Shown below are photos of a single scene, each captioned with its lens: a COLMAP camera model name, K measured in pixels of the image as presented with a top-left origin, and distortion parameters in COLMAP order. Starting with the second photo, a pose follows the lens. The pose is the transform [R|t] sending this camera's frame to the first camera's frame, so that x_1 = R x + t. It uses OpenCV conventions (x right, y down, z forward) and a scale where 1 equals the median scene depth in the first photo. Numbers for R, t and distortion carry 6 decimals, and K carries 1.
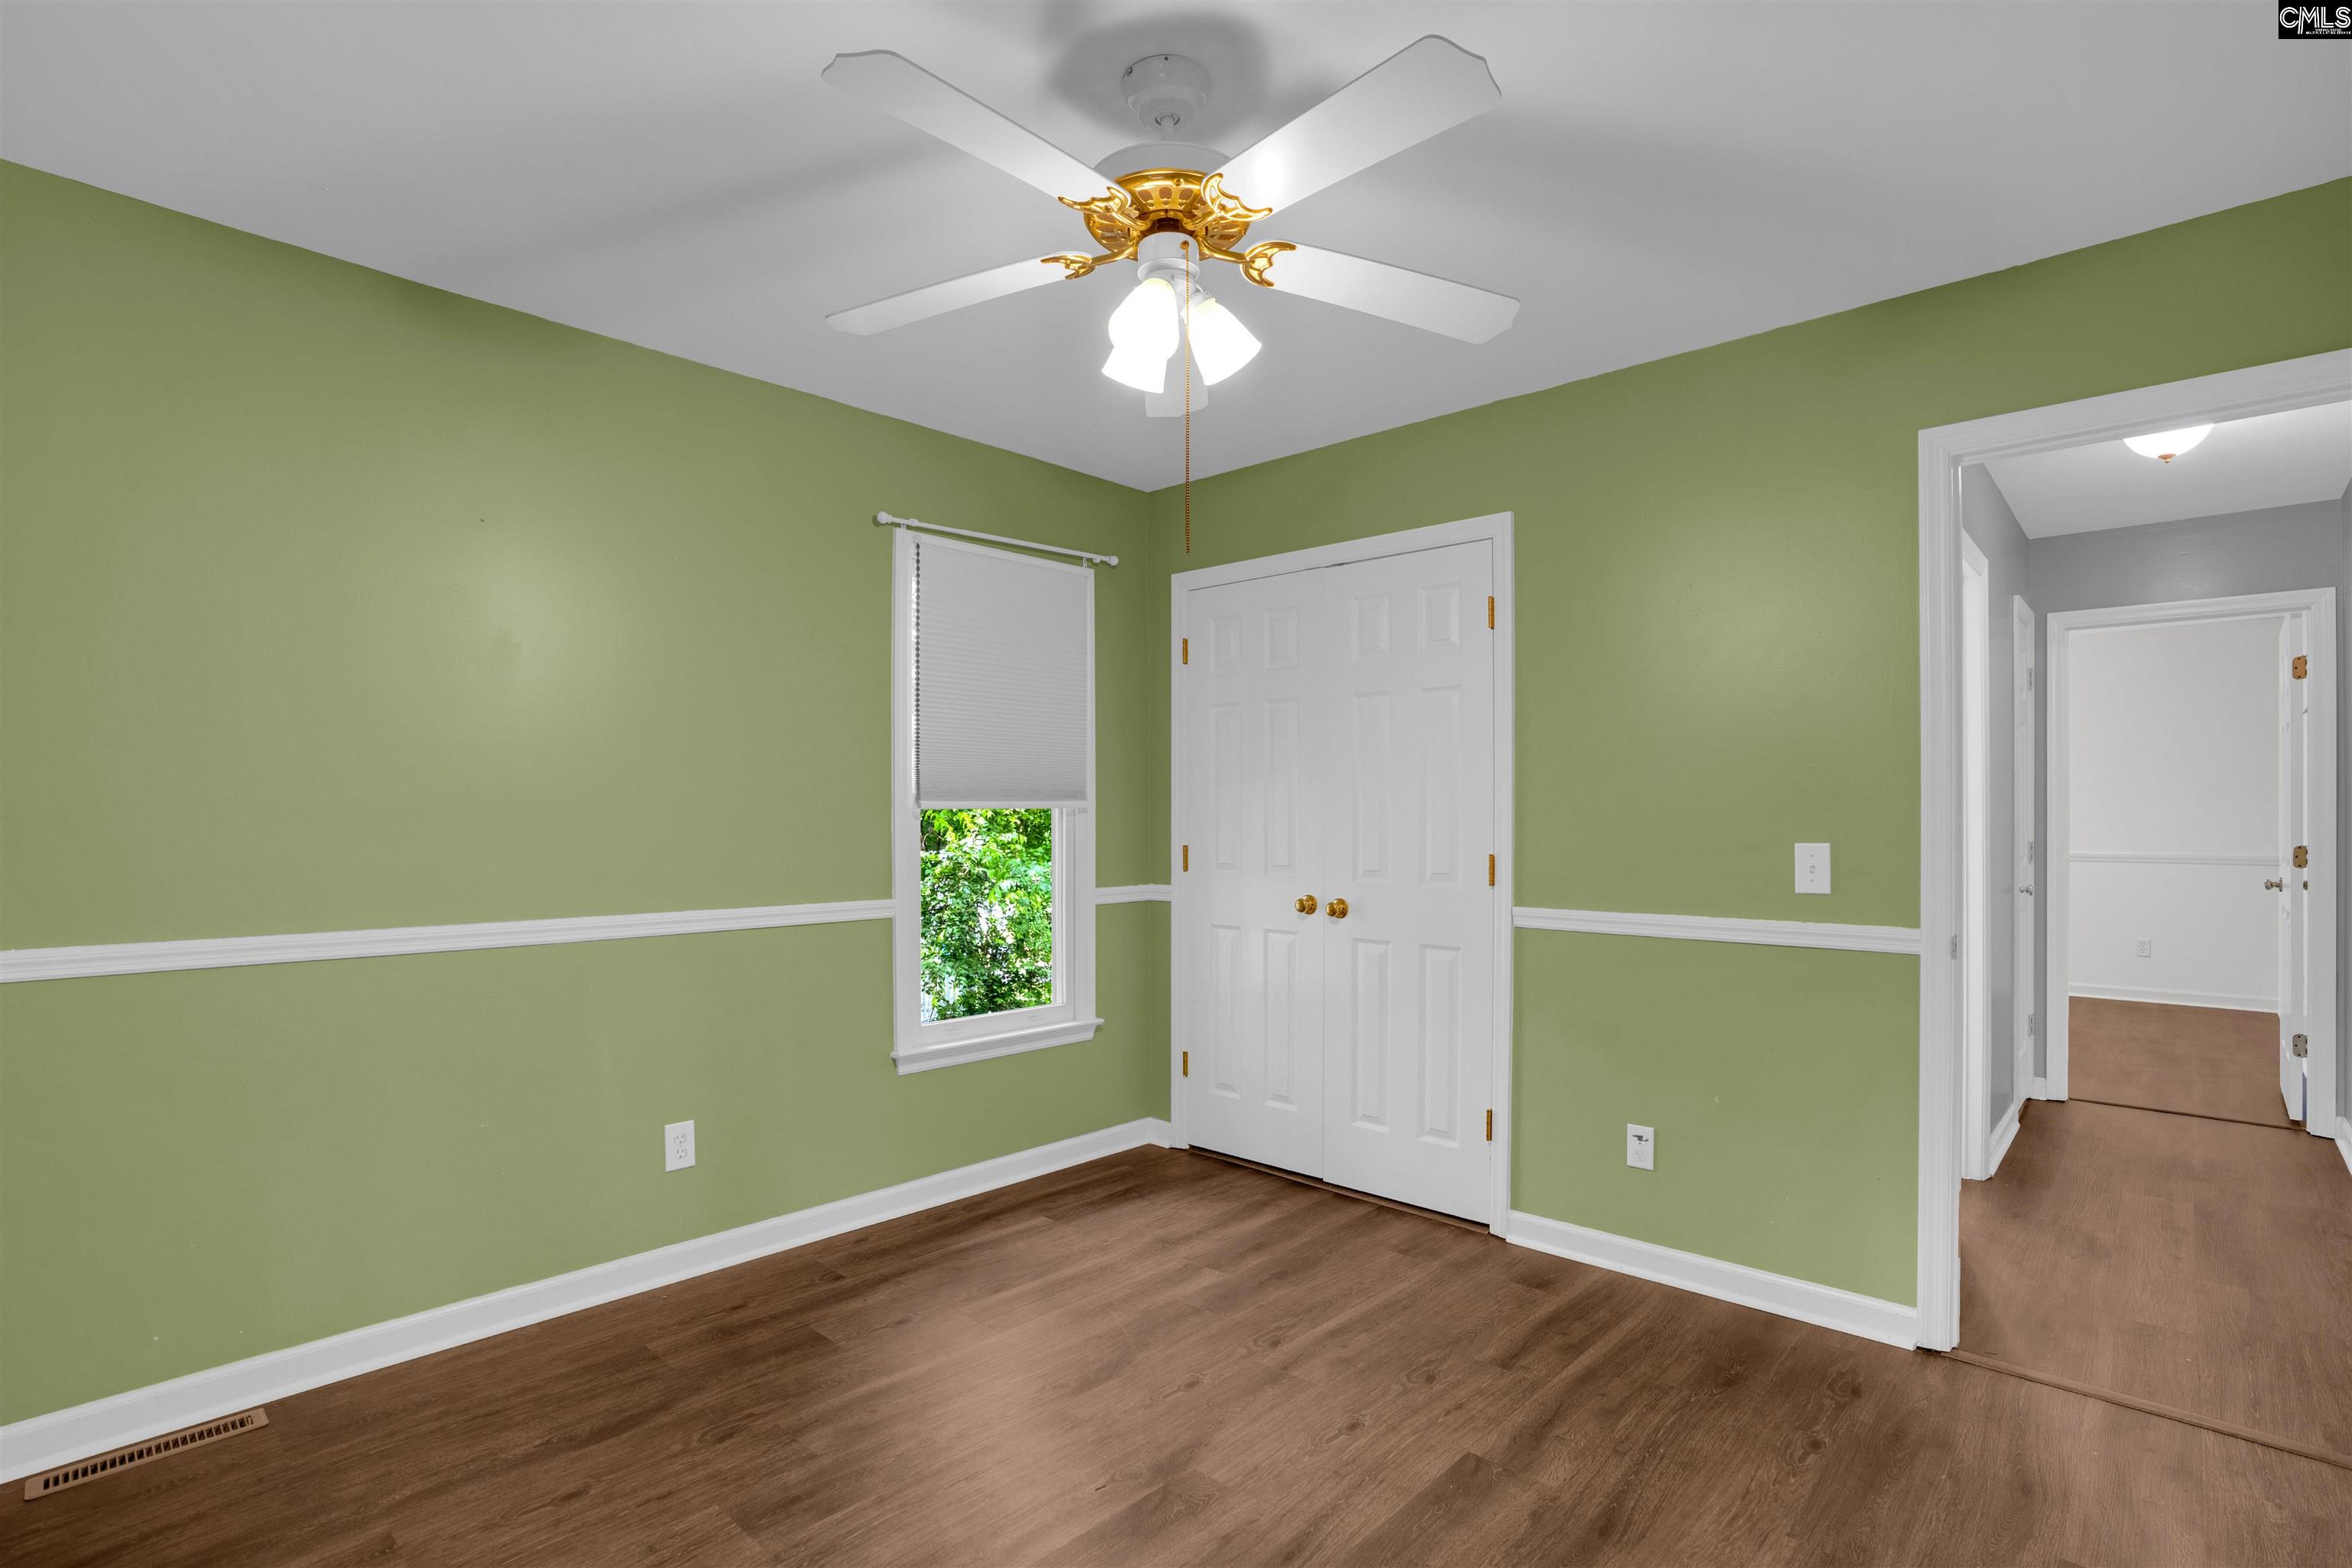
lens RADIAL K [[1142.5, 0, 1186.8], [0, 1142.5, 820.5], [0, 0, 1]] dist [-0.016797, 0.001927]
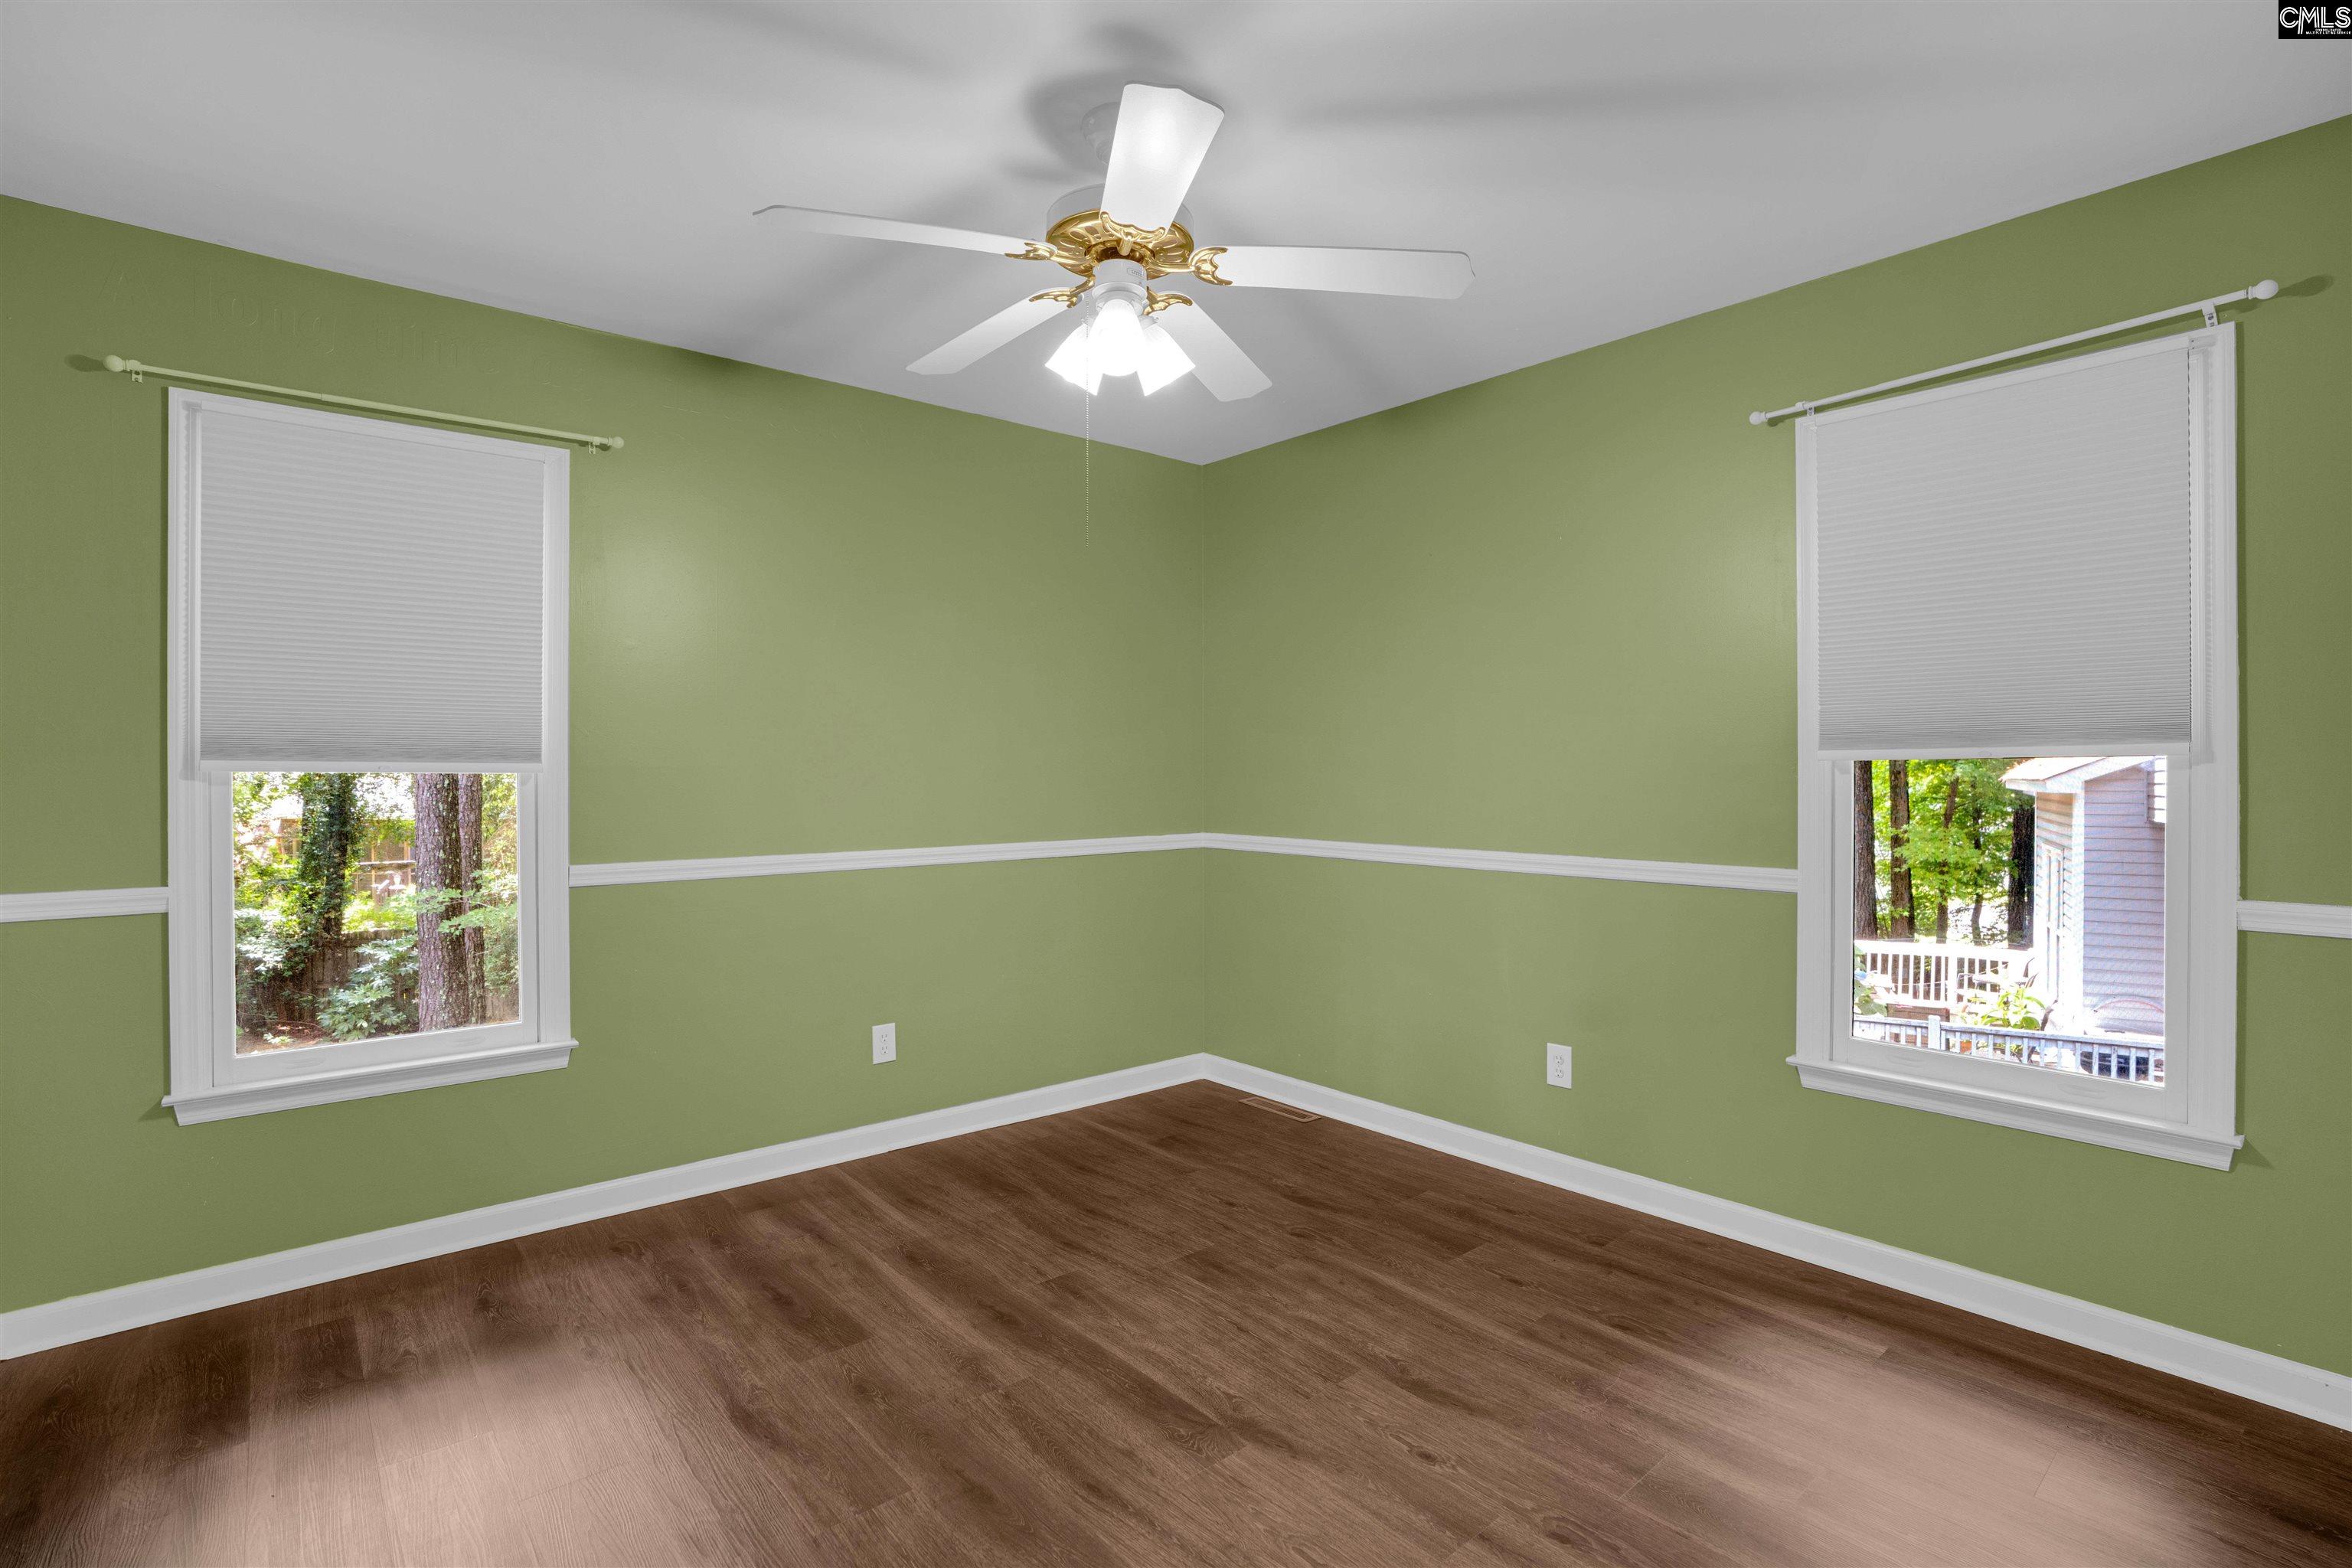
lens RADIAL K [[1142.5, 0, 1192.0], [0, 1142.5, 781.4], [0, 0, 1]] dist [-0.016797, 0.001927]
pose [[-0.122049, 0.009740, -0.992476, 0.884701], [0.003835, 0.999949, 0.009342, -0.006583], [0.992517, -0.002666, -0.122080, 0.976241]]
